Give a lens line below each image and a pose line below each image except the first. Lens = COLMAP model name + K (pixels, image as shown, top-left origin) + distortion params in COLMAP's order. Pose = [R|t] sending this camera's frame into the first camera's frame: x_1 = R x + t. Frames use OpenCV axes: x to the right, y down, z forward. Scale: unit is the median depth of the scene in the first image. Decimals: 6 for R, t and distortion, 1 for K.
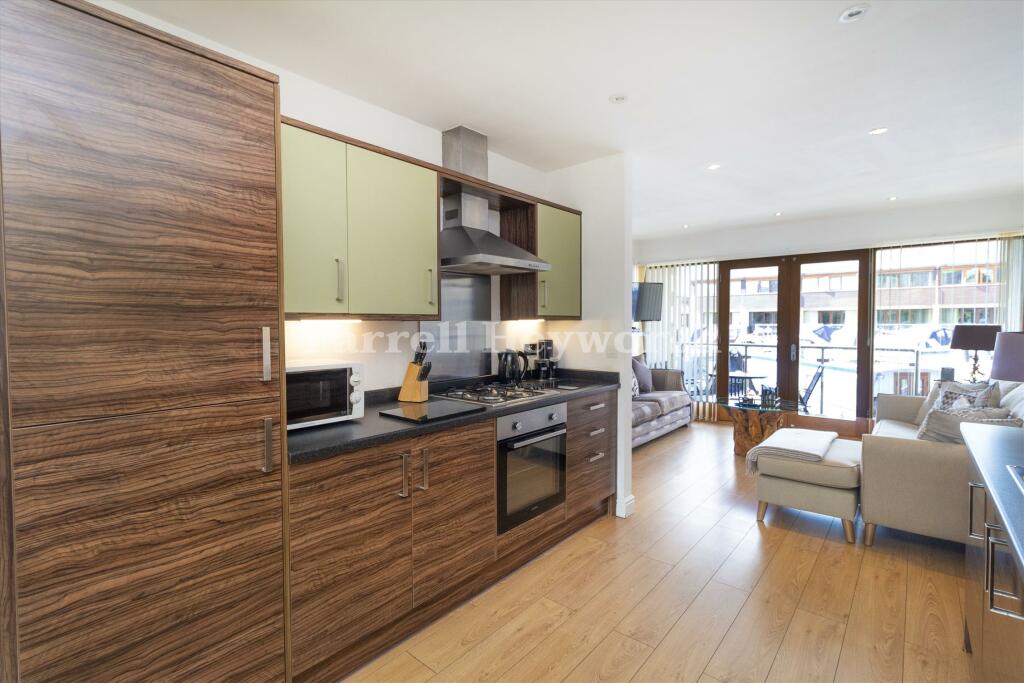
lens RADIAL K [[472.8, 0, 512.0], [0, 472.8, 341.5], [0, 0, 1]] dist [-0.001104, -0.000021]
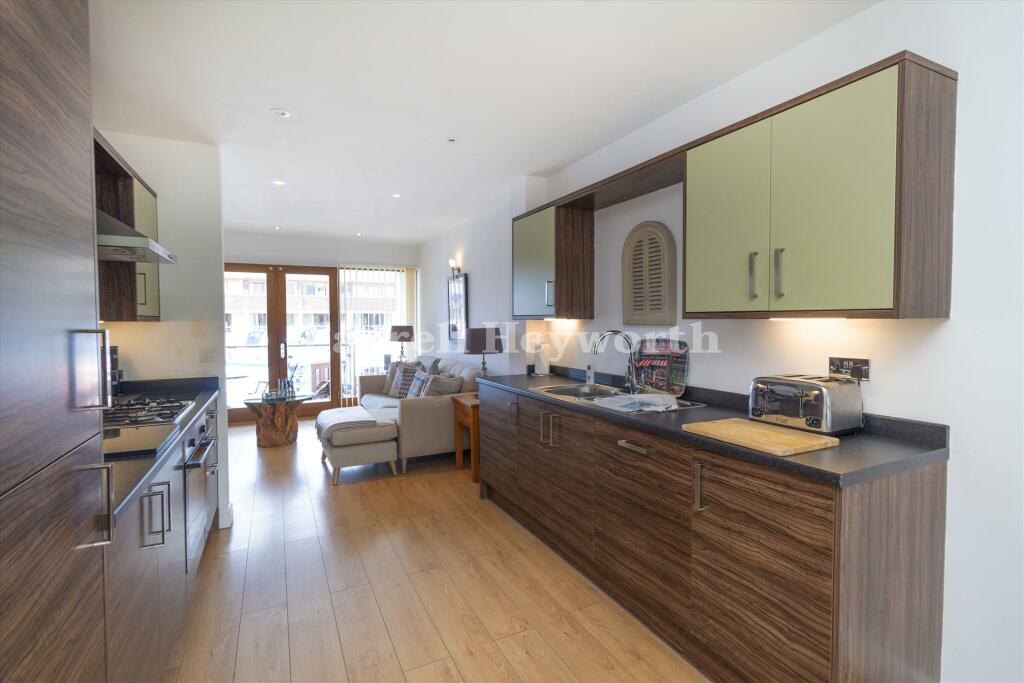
lens RADIAL K [[472.8, 0, 512.0], [0, 472.8, 341.5], [0, 0, 1]] dist [-0.001104, -0.000021]
pose [[0.384531, -0.035353, 0.922435, -0.316658], [0.039178, 0.998991, 0.021955, -0.002039], [-0.922280, 0.027697, 0.385528, 0.068063]]
